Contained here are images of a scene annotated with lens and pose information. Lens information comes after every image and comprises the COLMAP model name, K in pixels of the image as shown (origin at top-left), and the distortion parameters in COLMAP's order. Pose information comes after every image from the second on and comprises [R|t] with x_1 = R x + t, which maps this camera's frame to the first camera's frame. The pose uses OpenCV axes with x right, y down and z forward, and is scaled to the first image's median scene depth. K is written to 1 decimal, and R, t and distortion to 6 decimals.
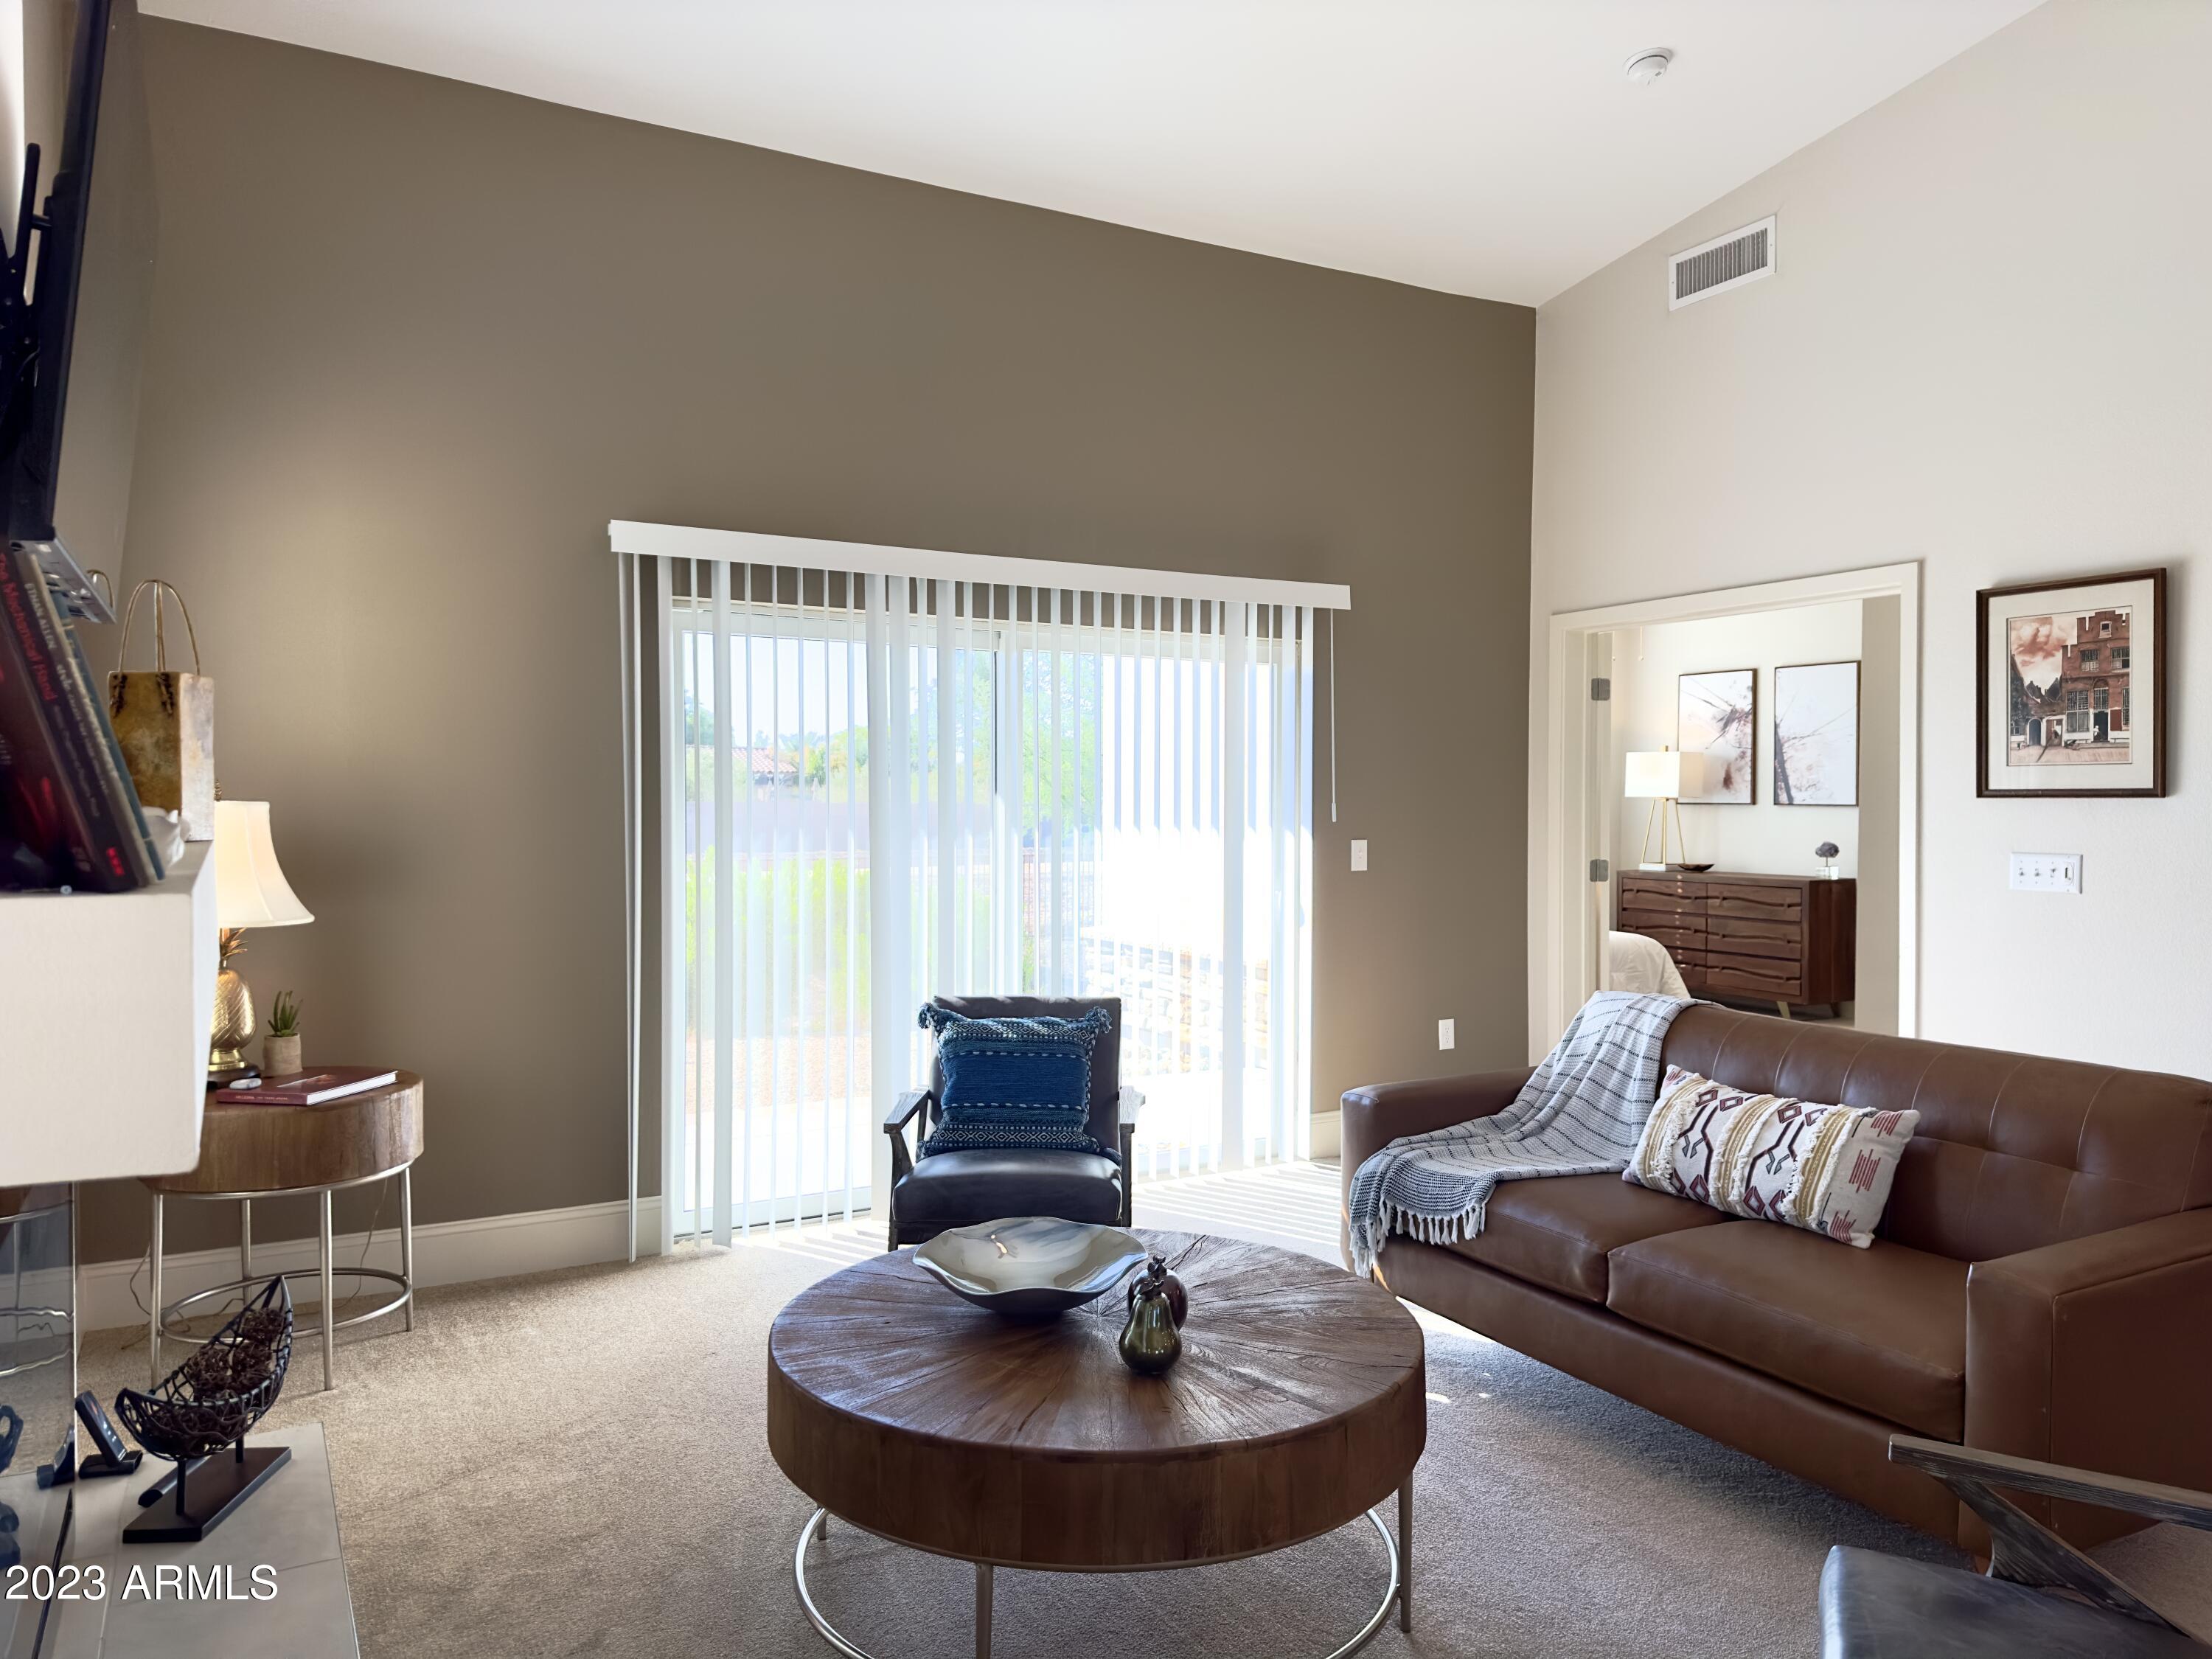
lens RADIAL K [[1562.5, 0, 1149.5], [0, 1562.5, 837.5], [0, 0, 1]] dist [0.104901, -0.118504]
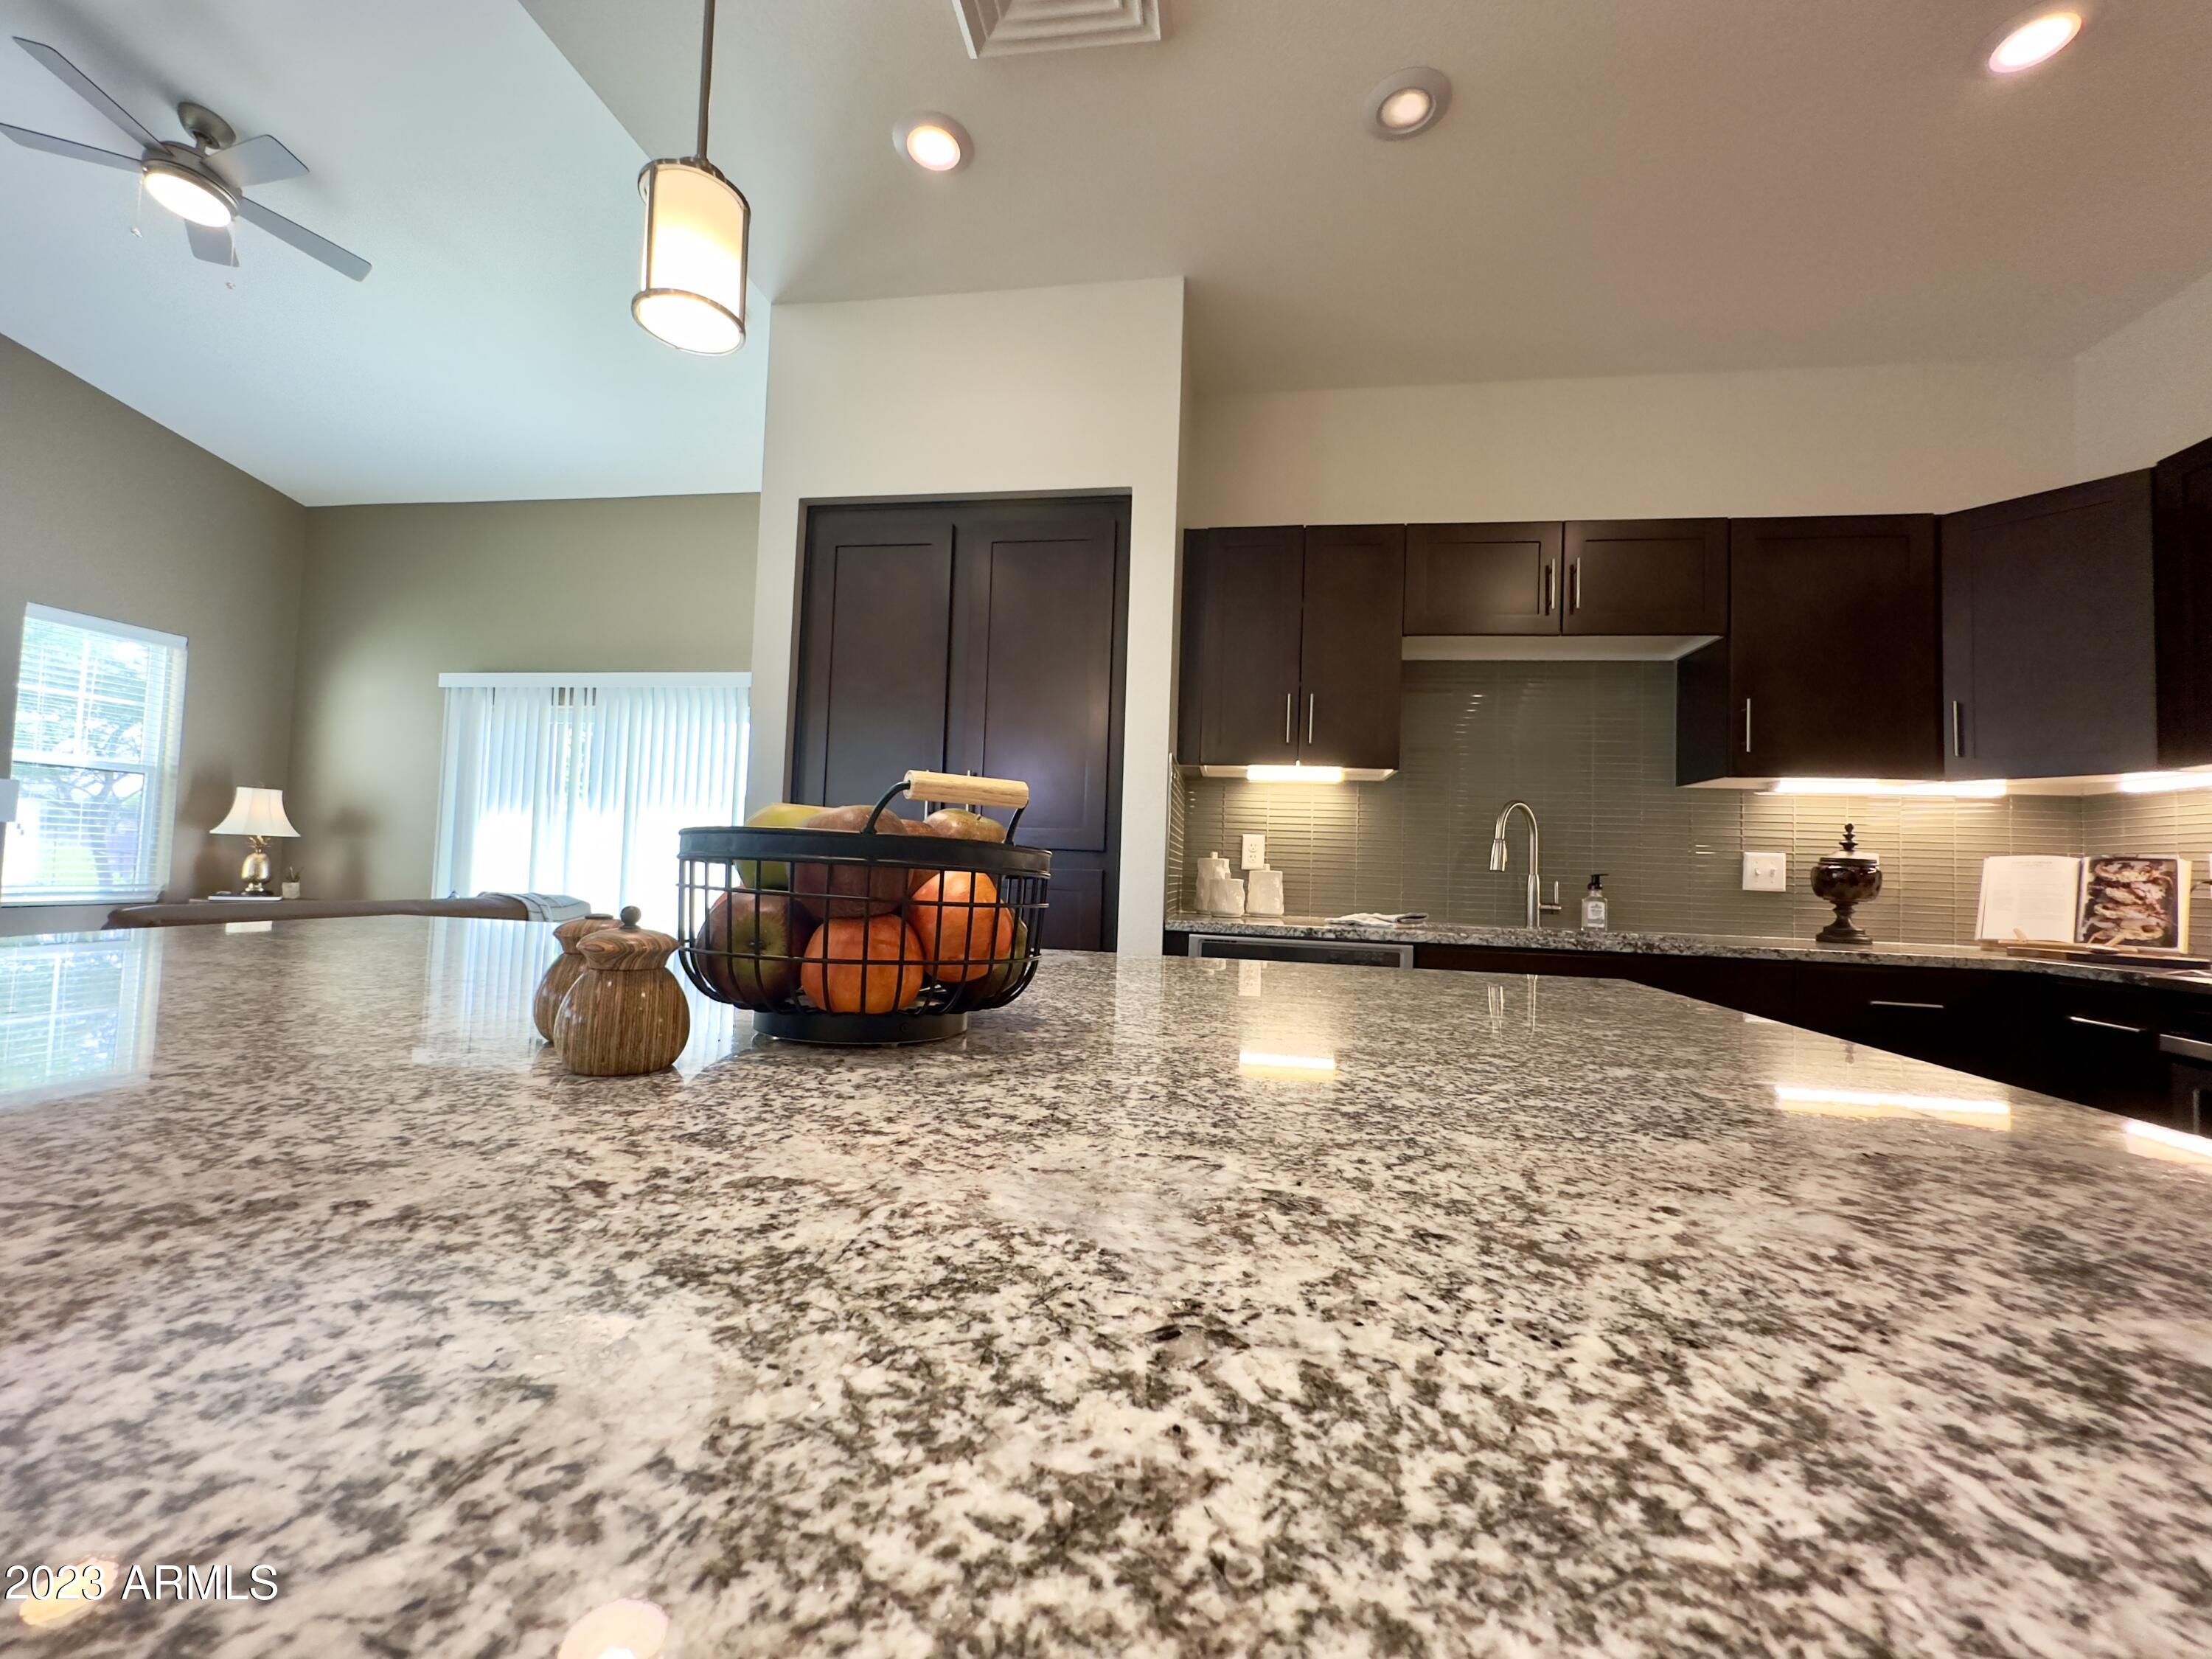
lens RADIAL K [[886.2, 0, 1106.0], [0, 886.2, 829.5], [0, 0, 1]] dist [-0.001088, 0.000271]
pose [[0.766715, -0.003637, -0.641978, 1.162883], [-0.051050, 0.996472, -0.066615, 0.058687], [0.639955, 0.083848, 0.763824, 0.613260]]
